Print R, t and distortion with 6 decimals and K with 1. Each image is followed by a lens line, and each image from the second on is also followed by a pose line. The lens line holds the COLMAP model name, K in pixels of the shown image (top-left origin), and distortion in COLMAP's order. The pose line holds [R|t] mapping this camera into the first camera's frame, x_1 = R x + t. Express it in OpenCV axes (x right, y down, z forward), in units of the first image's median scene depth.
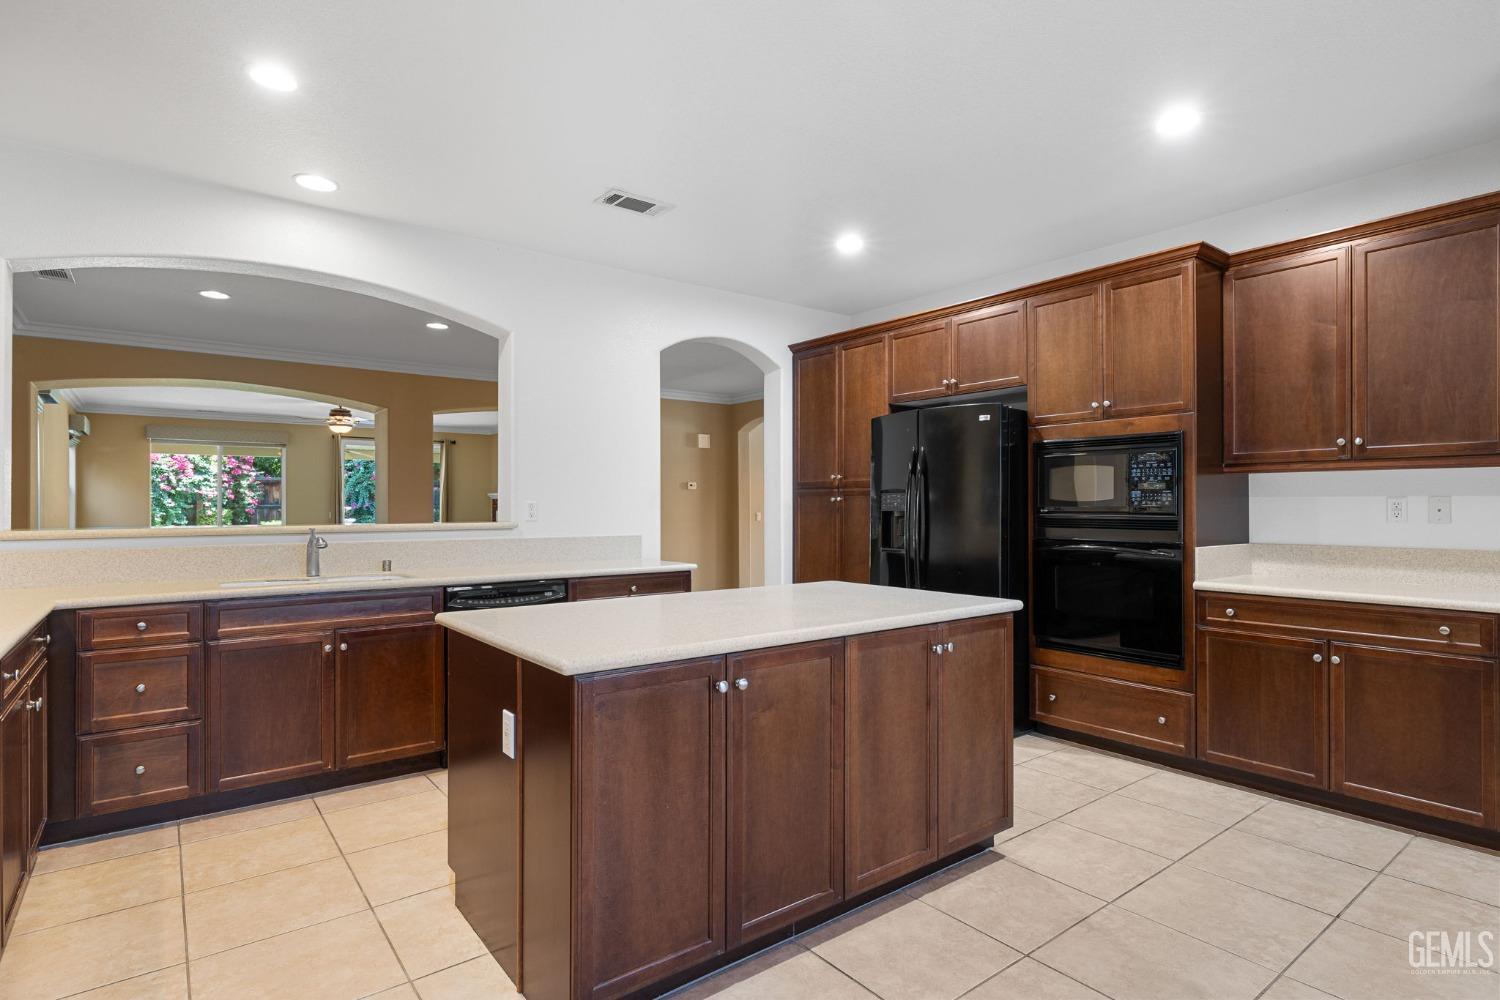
lens RADIAL K [[764.6, 0, 736.8], [0, 764.6, 506.7], [0, 0, 1]] dist [-0.001957, -0.000656]
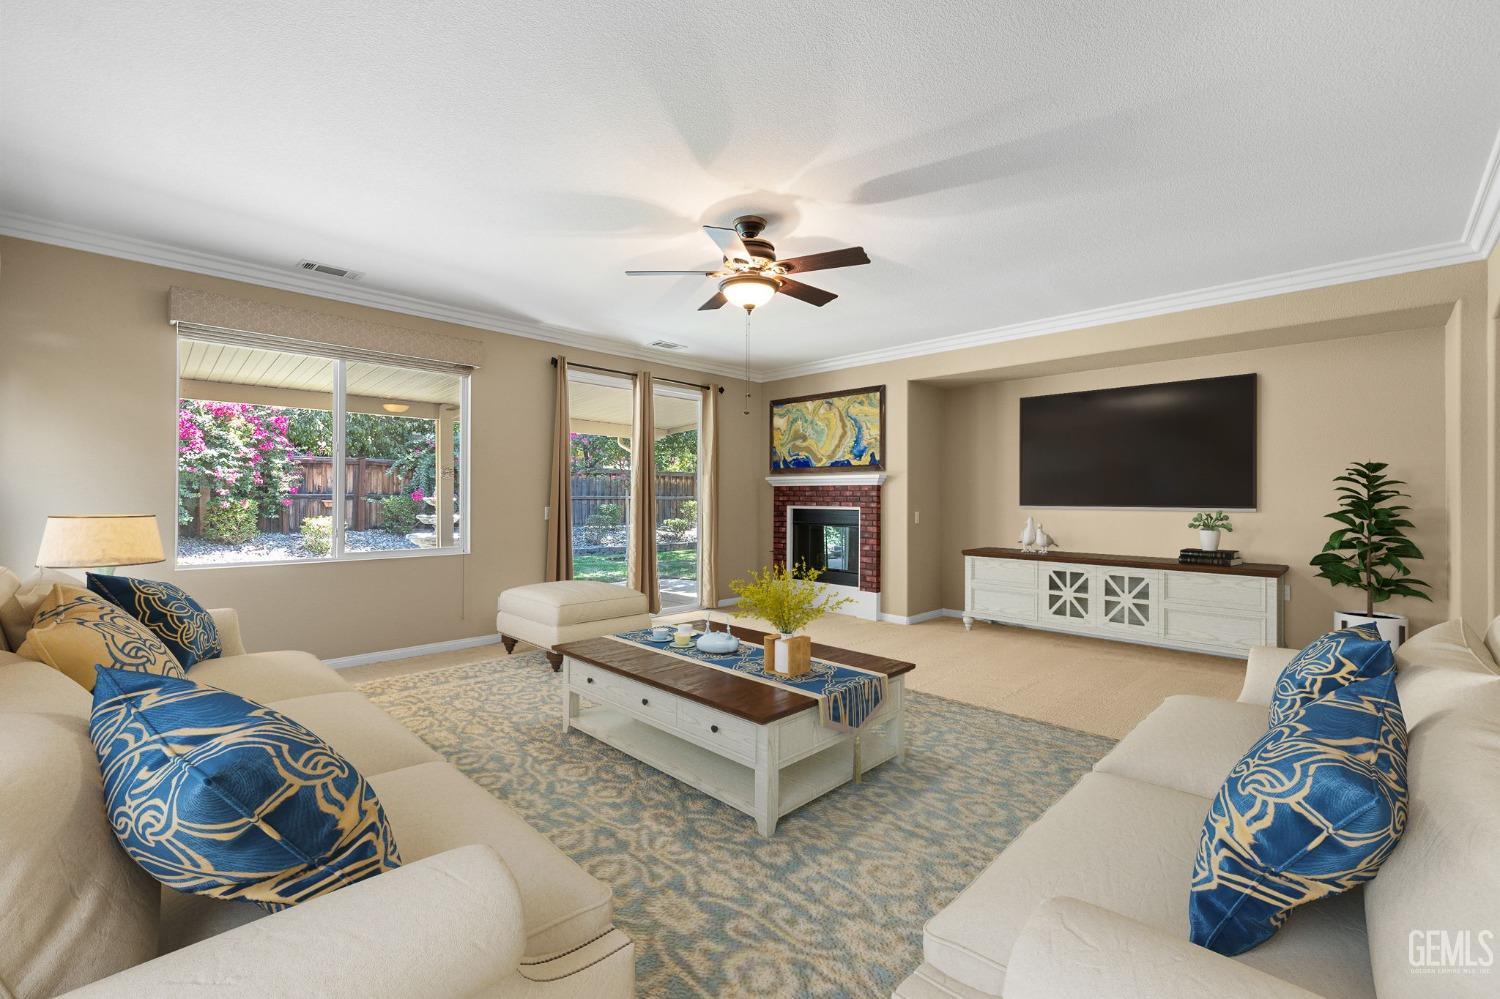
lens RADIAL K [[627.8, 0, 750.0], [0, 627.8, 499.5], [0, 0, 1]] dist [-0.023248, -0.000037]
pose [[0.987674, 0.005149, 0.156442, -0.331840], [-0.005270, 0.999986, 0.000359, 0.000562], [-0.156438, -0.001179, 0.987687, 0.405317]]
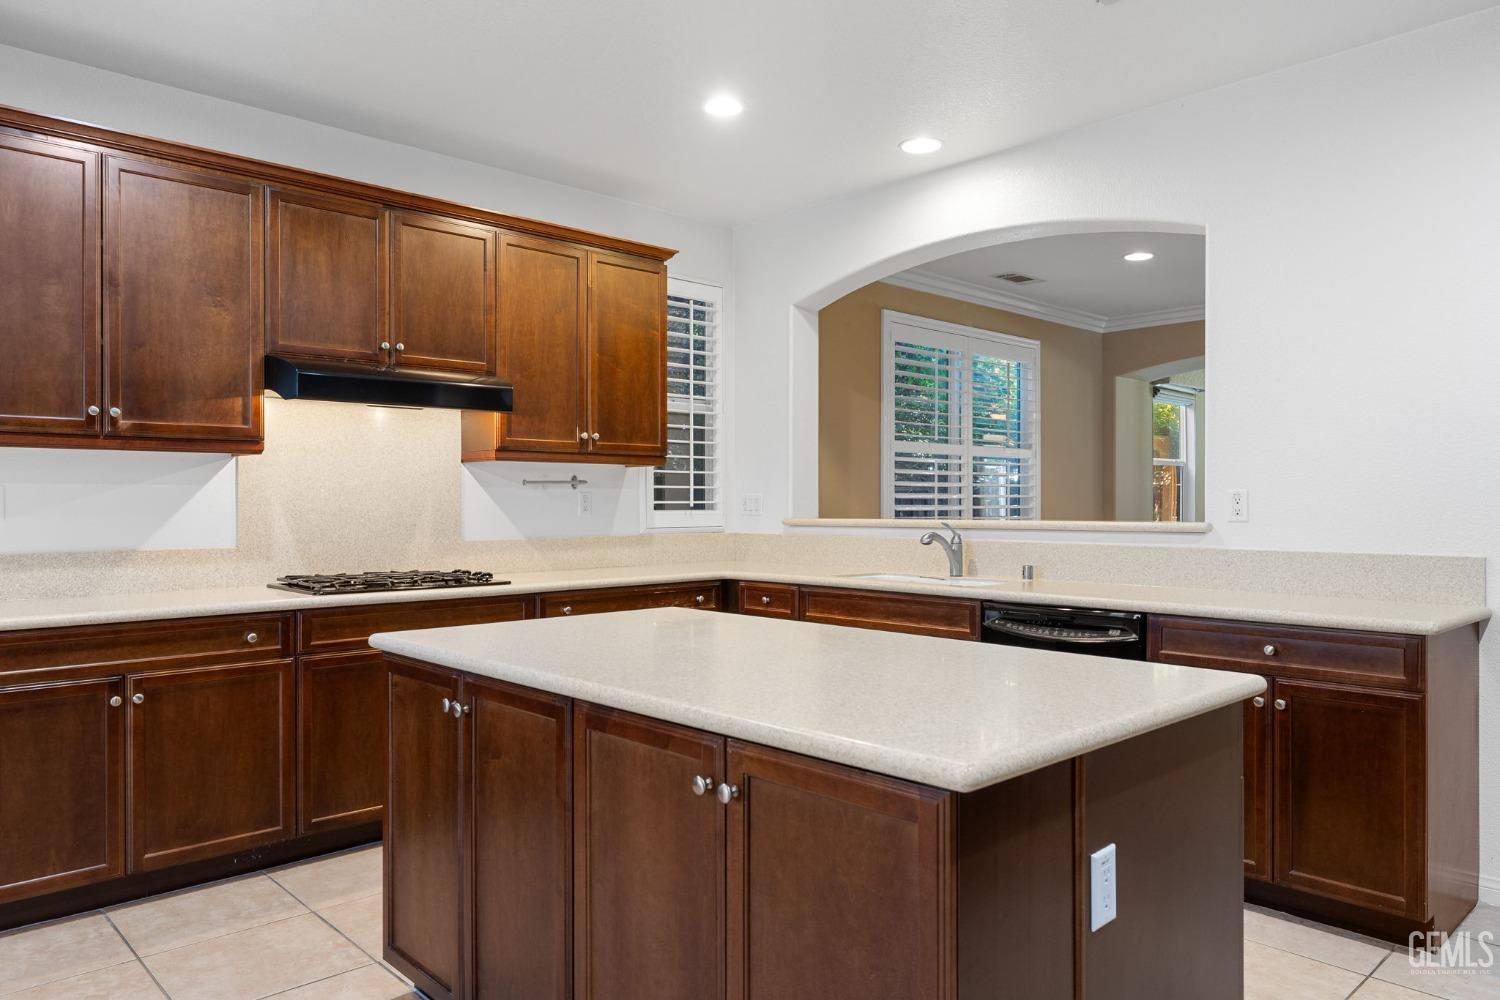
lens RADIAL K [[1010.4, 0, 750.0], [0, 1010.4, 500.0], [0, 0, 1]] dist [-0.000457, -0.000149]
pose [[0.110759, -0.001303, -0.993846, 0.119050], [-0.000127, 0.999999, -0.001325, 0.000611], [0.993847, 0.000273, 0.110759, 0.125429]]
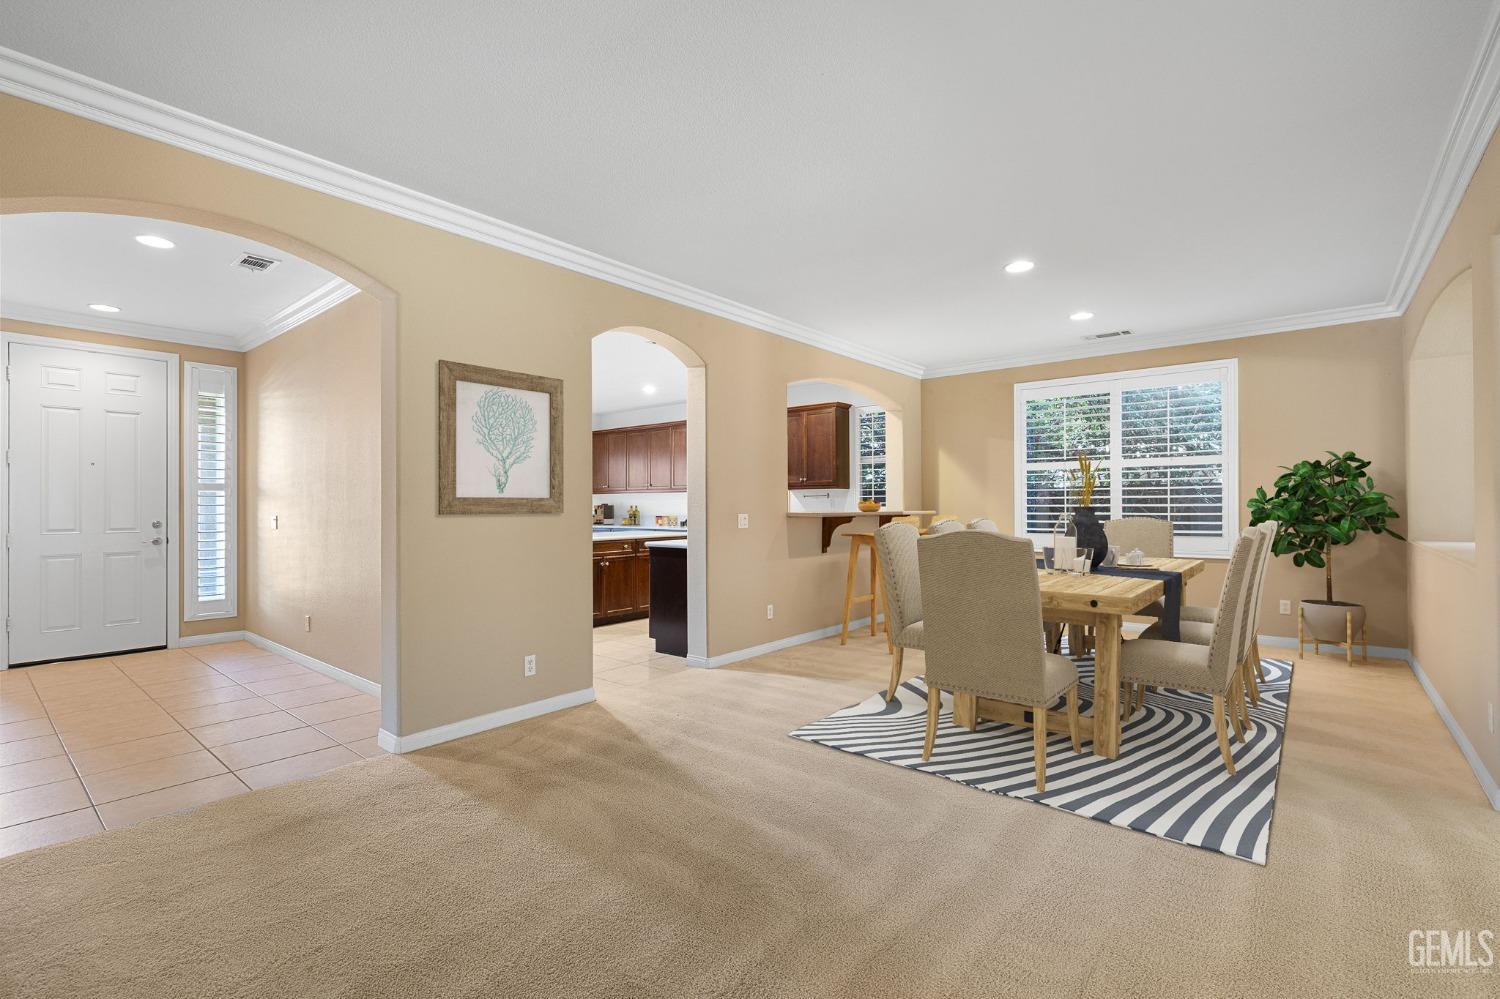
lens RADIAL K [[677.4, 0, 750.0], [0, 677.4, 499.5], [0, 0, 1]] dist [0.000969, 0.000055]
pose [[-0.972495, 0.008682, -0.232760, 0.014388], [0.010107, 0.999937, -0.004928, 0.000070], [0.232703, -0.007145, -0.972522, 0.547638]]
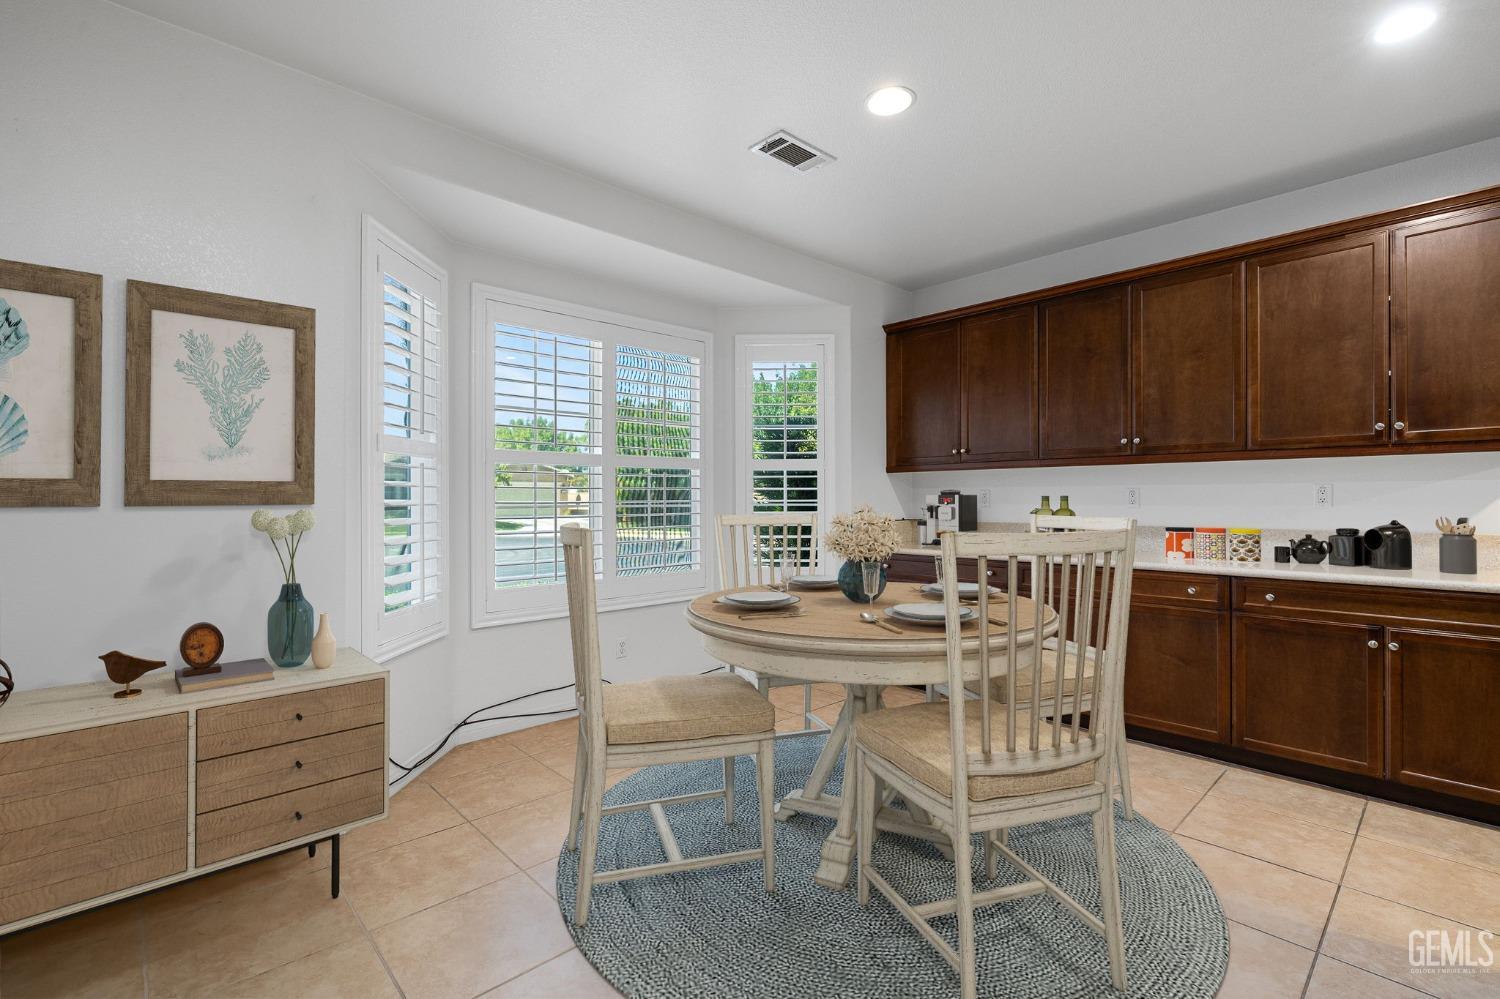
lens RADIAL K [[677.4, 0, 750.0], [0, 677.4, 499.5], [0, 0, 1]] dist [0.000969, 0.000055]
pose [[-0.994290, 0.002844, -0.106669, 0.094637], [0.002620, 0.999994, 0.002242, 0.001091], [0.106675, 0.001950, -0.994292, 0.171860]]
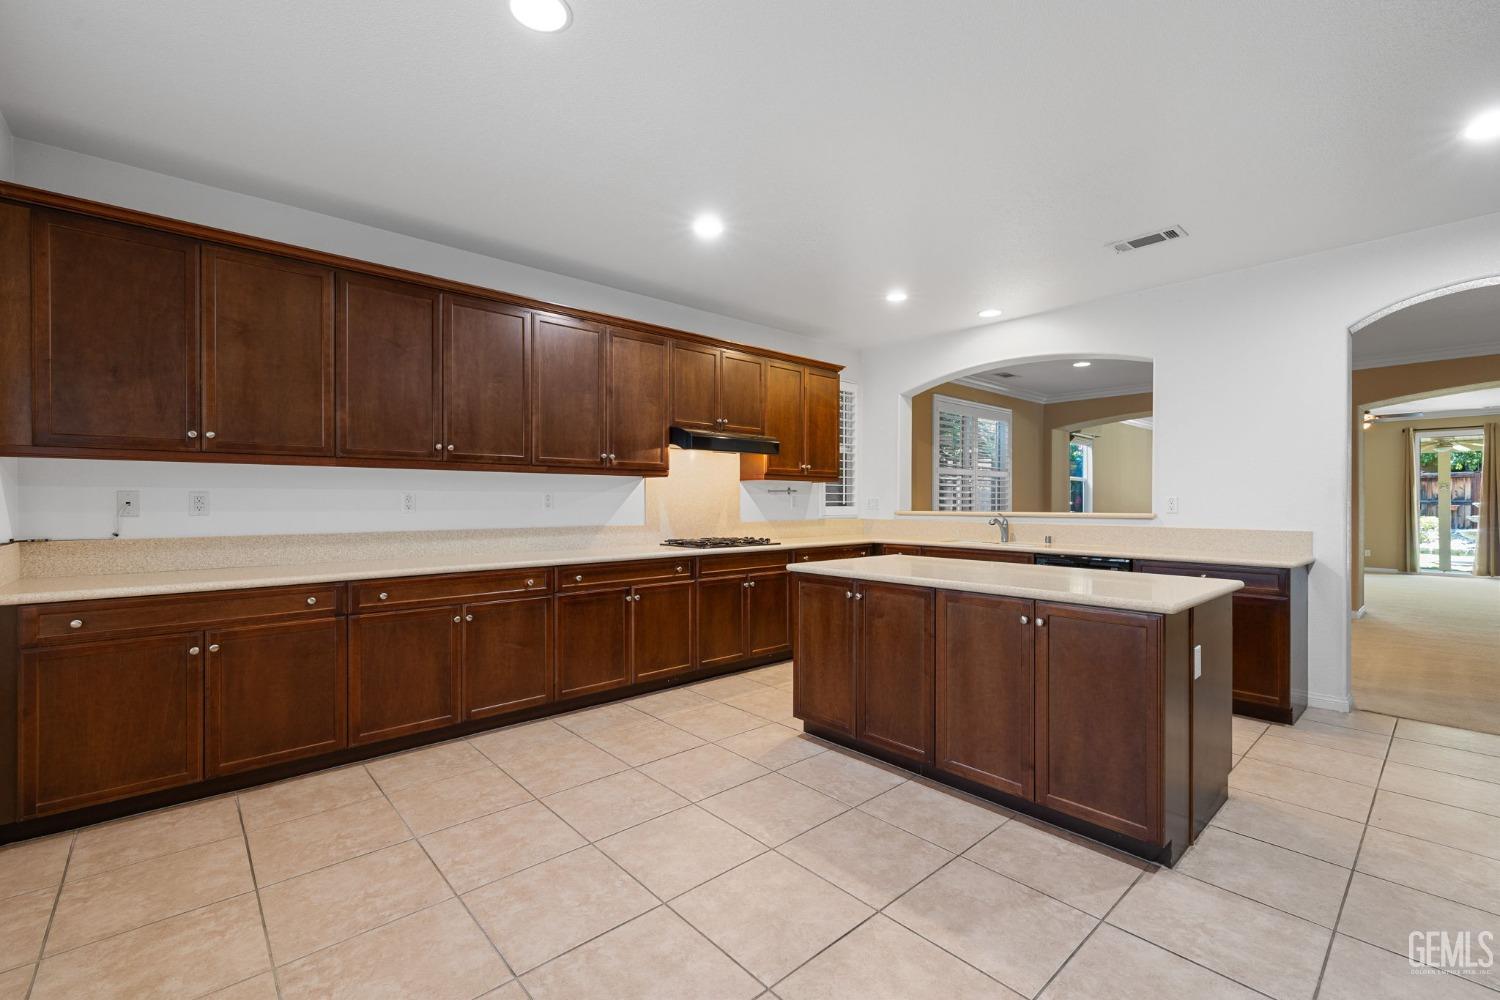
lens RADIAL K [[639.5, 0, 750.0], [0, 639.5, 500.0], [0, 0, 1]] dist [0.002410, 0.000204]
pose [[0.086185, -0.000281, -0.996279, 0.159164], [-0.003251, 0.999995, -0.000563, 0.000276], [0.996274, 0.003288, 0.086183, 0.063928]]
